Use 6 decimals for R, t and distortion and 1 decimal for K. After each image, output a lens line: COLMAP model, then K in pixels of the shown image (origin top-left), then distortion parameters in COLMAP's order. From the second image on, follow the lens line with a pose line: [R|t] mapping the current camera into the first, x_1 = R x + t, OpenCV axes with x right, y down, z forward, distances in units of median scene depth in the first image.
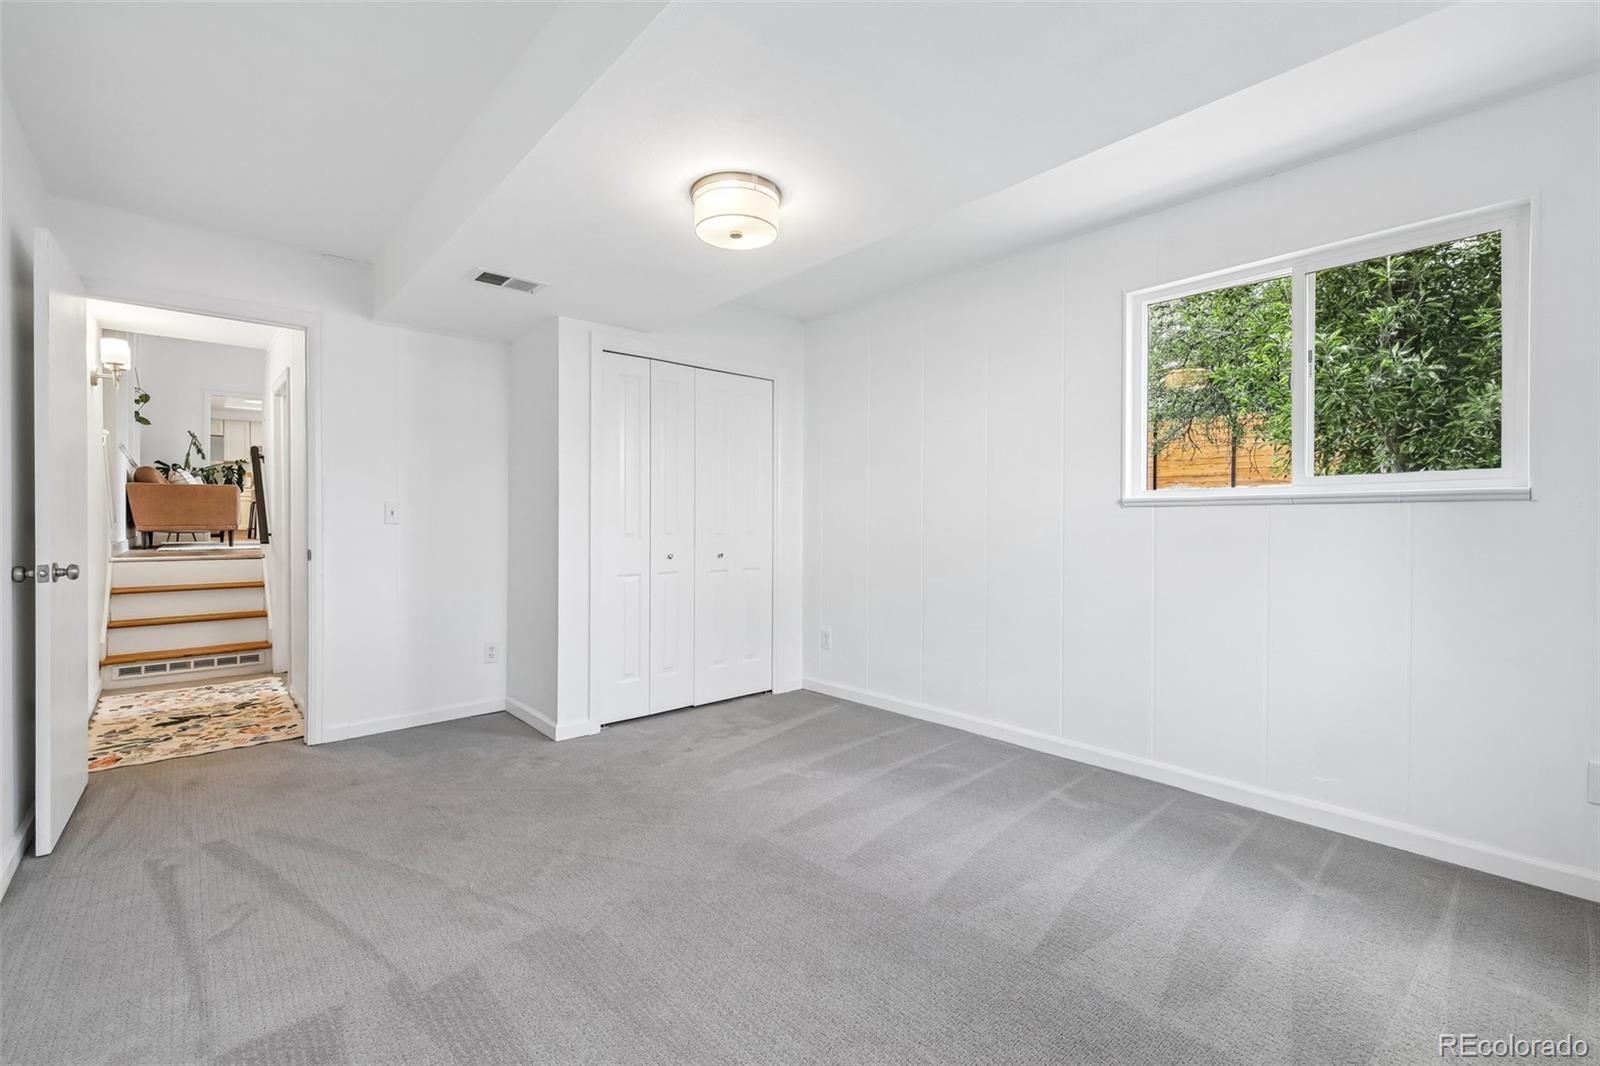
lens RADIAL K [[702.1, 0, 795.1], [0, 702.1, 523.9], [0, 0, 1]] dist [0.004335, -0.003652]
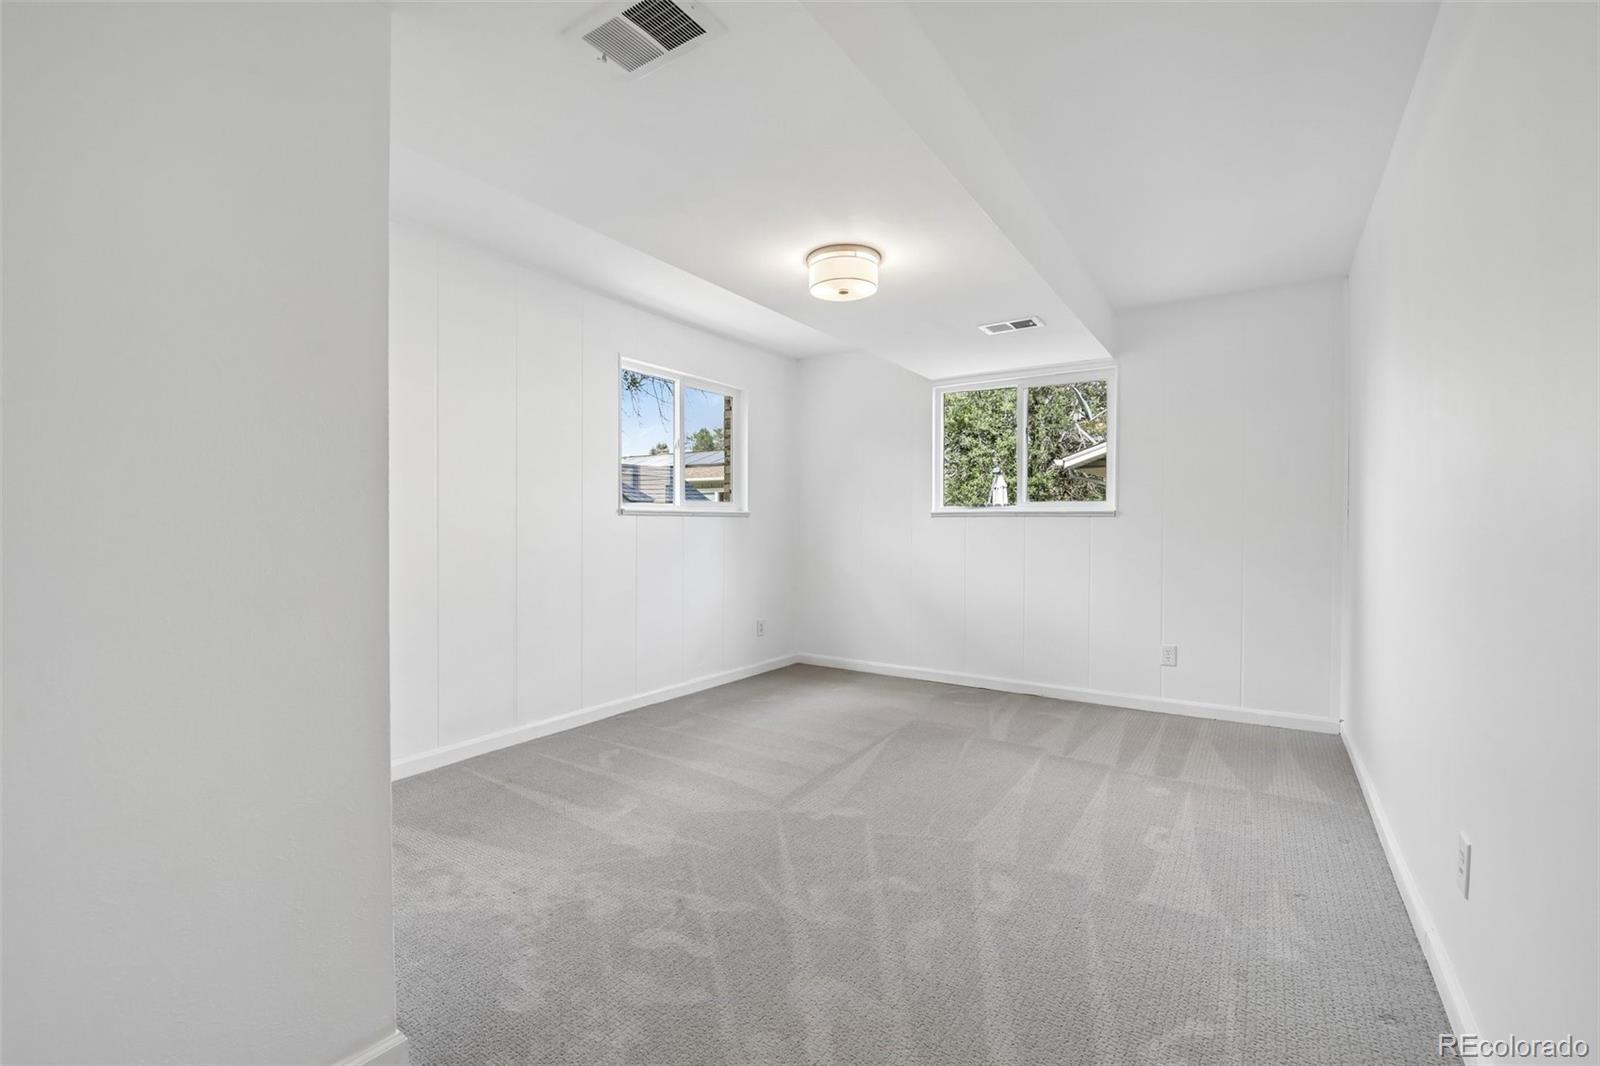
lens RADIAL K [[702.1, 0, 797.5], [0, 702.1, 532.7], [0, 0, 1]] dist [0.004335, -0.003652]
pose [[-0.273841, -0.008036, 0.961741, -0.889098], [0.004577, 0.999943, 0.009658, -0.000904], [-0.961764, 0.007046, -0.273788, 1.018607]]
